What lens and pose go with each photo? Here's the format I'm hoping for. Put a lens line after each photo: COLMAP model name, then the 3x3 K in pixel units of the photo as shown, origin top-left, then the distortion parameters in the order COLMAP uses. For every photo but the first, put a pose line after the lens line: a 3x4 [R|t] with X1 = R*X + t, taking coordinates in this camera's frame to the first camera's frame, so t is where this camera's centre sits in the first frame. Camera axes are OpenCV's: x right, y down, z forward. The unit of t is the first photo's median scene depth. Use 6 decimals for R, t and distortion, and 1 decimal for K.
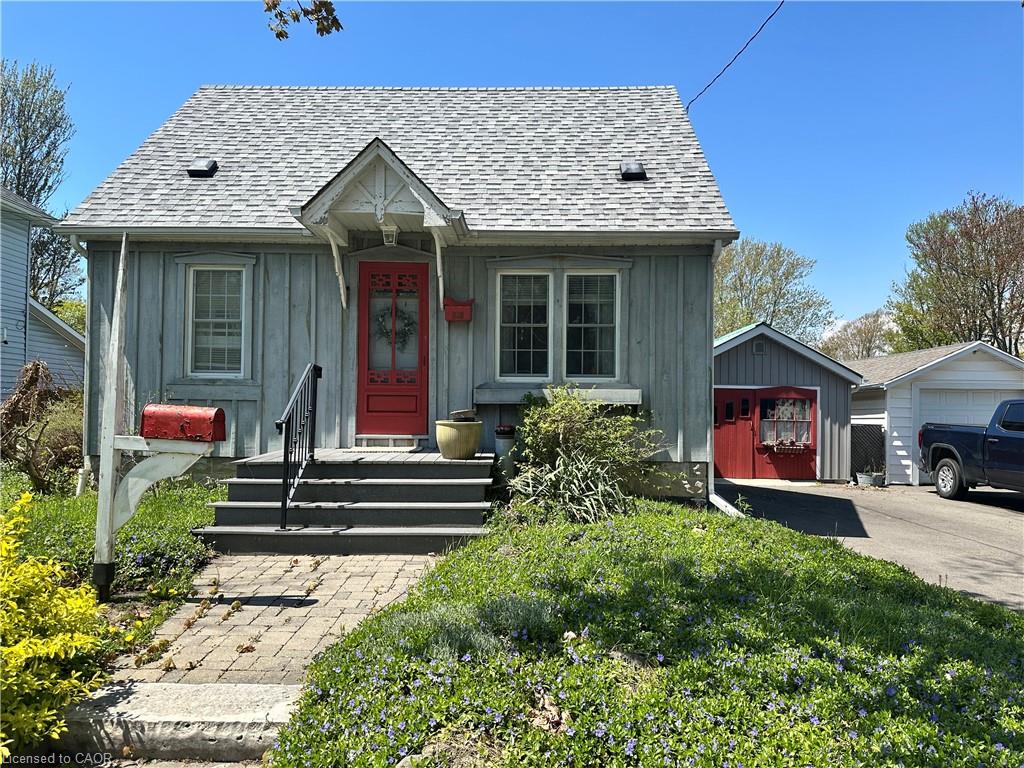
lens RADIAL K [[723.2, 0, 511.8], [0, 723.2, 391.6], [0, 0, 1]] dist [0.133686, -0.234667]
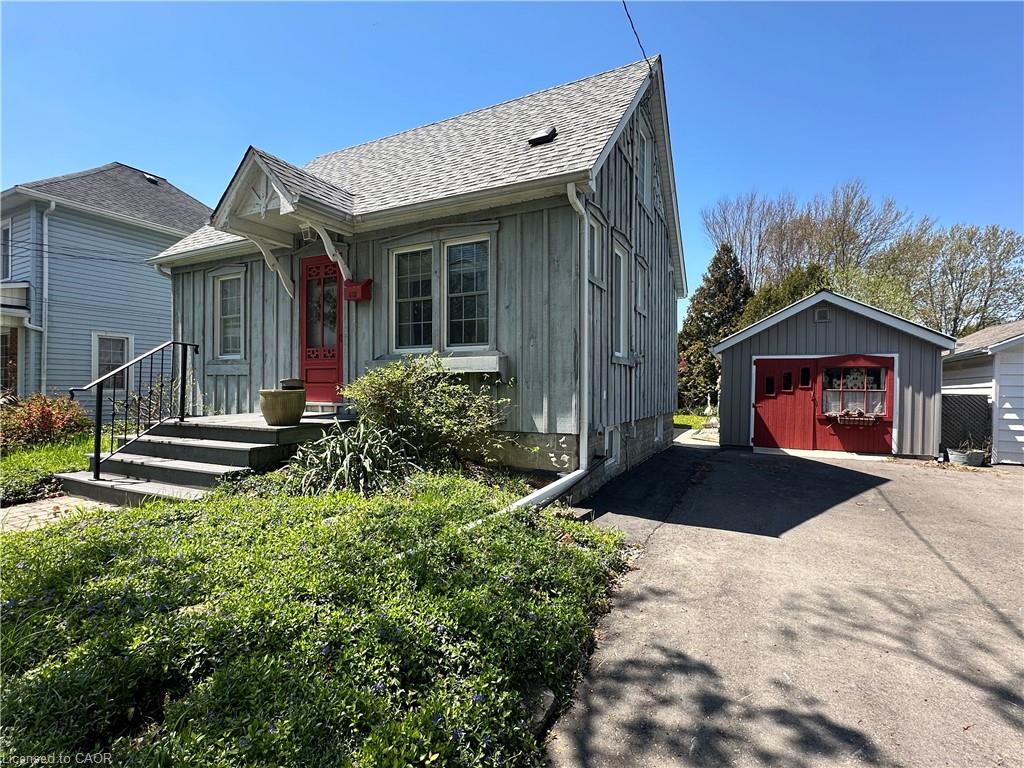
lens RADIAL K [[492.8, 0, 511.3], [0, 492.8, 387.1], [0, 0, 1]] dist [-0.003205, 0.000188]
pose [[0.896630, -0.007196, -0.442722, 0.462983], [0.018601, 0.999597, 0.021424, 0.023547], [0.442390, -0.027445, 0.896403, 0.417250]]
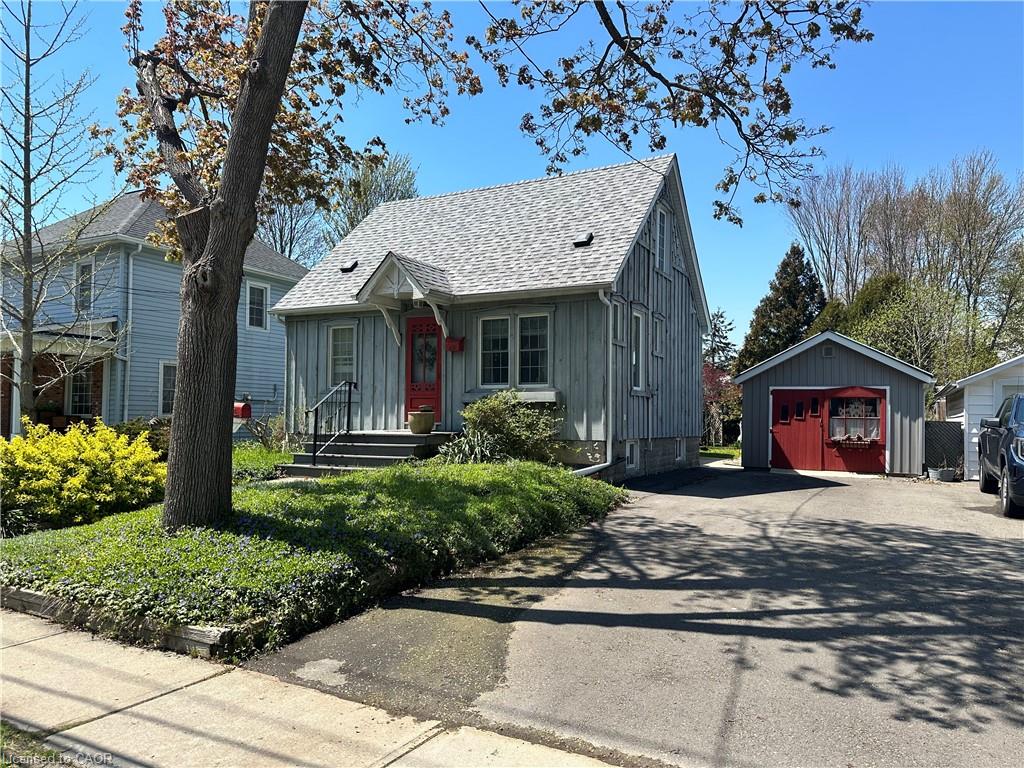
lens RADIAL K [[723.2, 0, 511.8], [0, 723.2, 391.6], [0, 0, 1]] dist [0.133686, -0.234667]
pose [[0.887397, -0.018554, -0.460632, 0.765063], [0.013606, 0.999809, -0.014059, 0.016349], [0.460804, 0.006209, 0.887480, -0.361080]]
